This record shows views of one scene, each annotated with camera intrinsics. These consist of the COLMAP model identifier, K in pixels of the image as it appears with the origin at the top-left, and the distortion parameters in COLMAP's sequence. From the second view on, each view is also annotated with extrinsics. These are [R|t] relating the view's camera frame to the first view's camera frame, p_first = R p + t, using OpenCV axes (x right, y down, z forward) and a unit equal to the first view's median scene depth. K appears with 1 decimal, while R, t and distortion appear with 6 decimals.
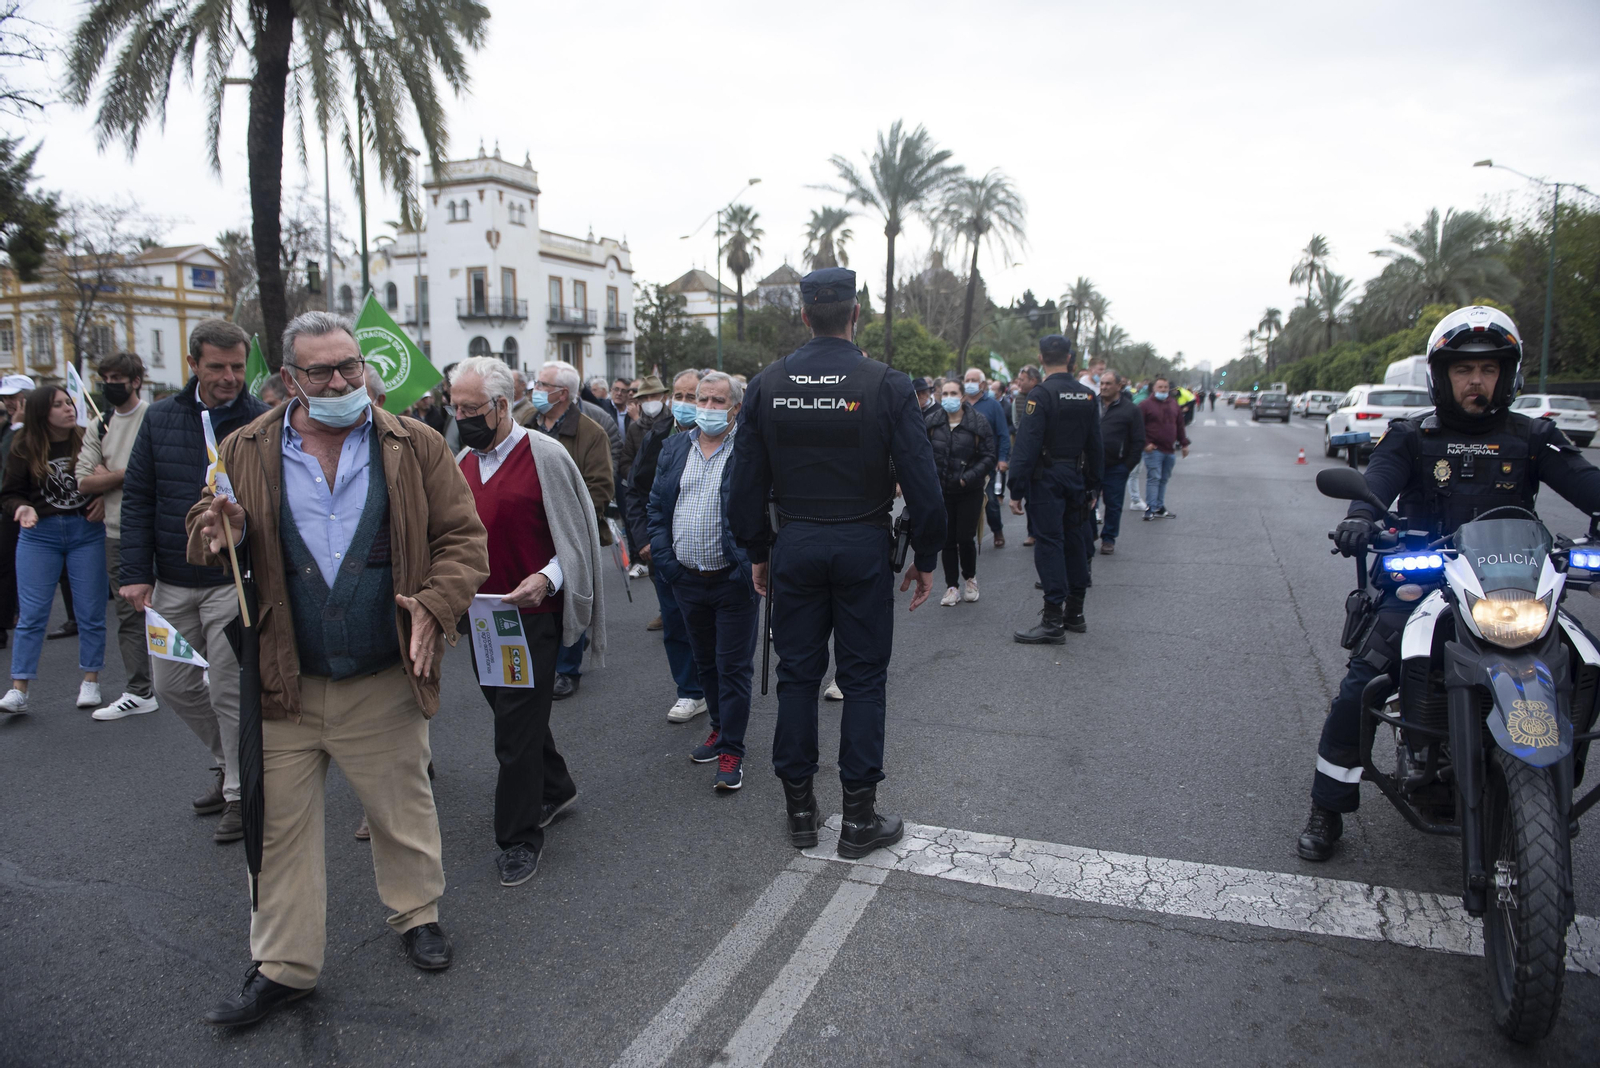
lens RADIAL K [[1131.1, 0, 800.5], [0, 1131.1, 533.4], [0, 0, 1]] dist [-0.043703, -0.001177]
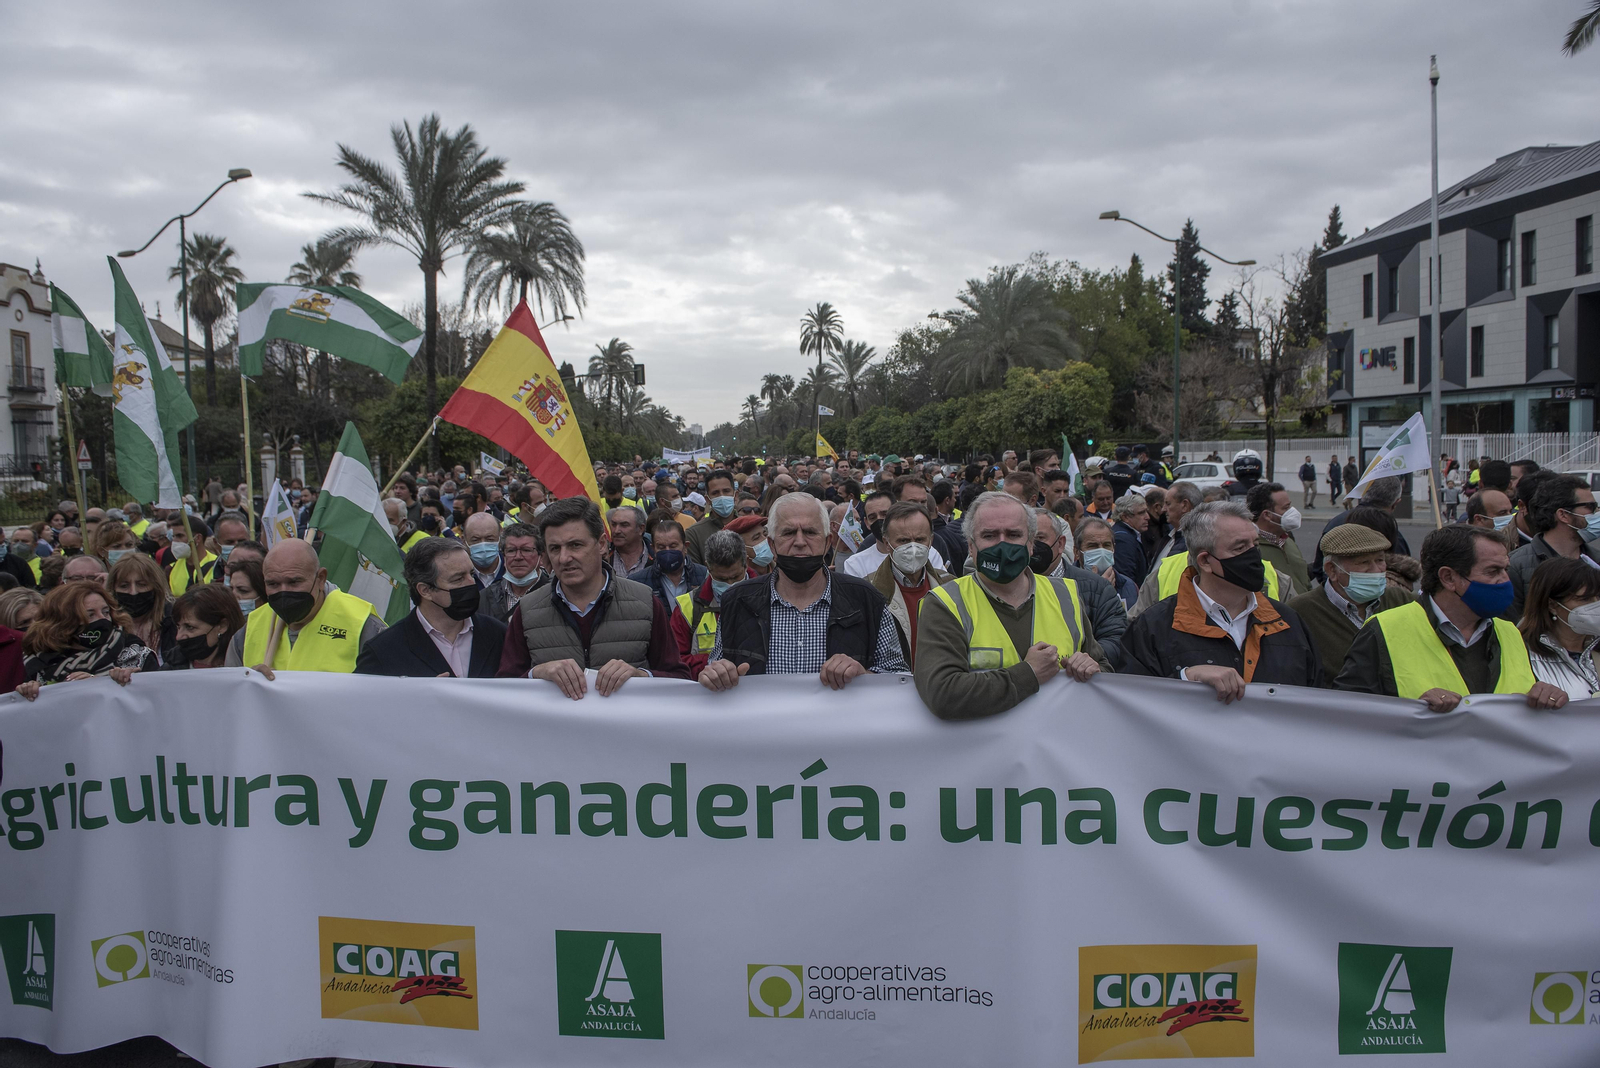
lens RADIAL K [[1131.1, 0, 792.1], [0, 1131.1, 532.3], [0, 0, 1]] dist [-0.043703, -0.001177]
pose [[0.909996, -0.041629, 0.412521, -0.010489], [0.065498, 0.996887, -0.043884, -0.021128], [-0.409410, 0.066953, 0.909890, 0.127047]]
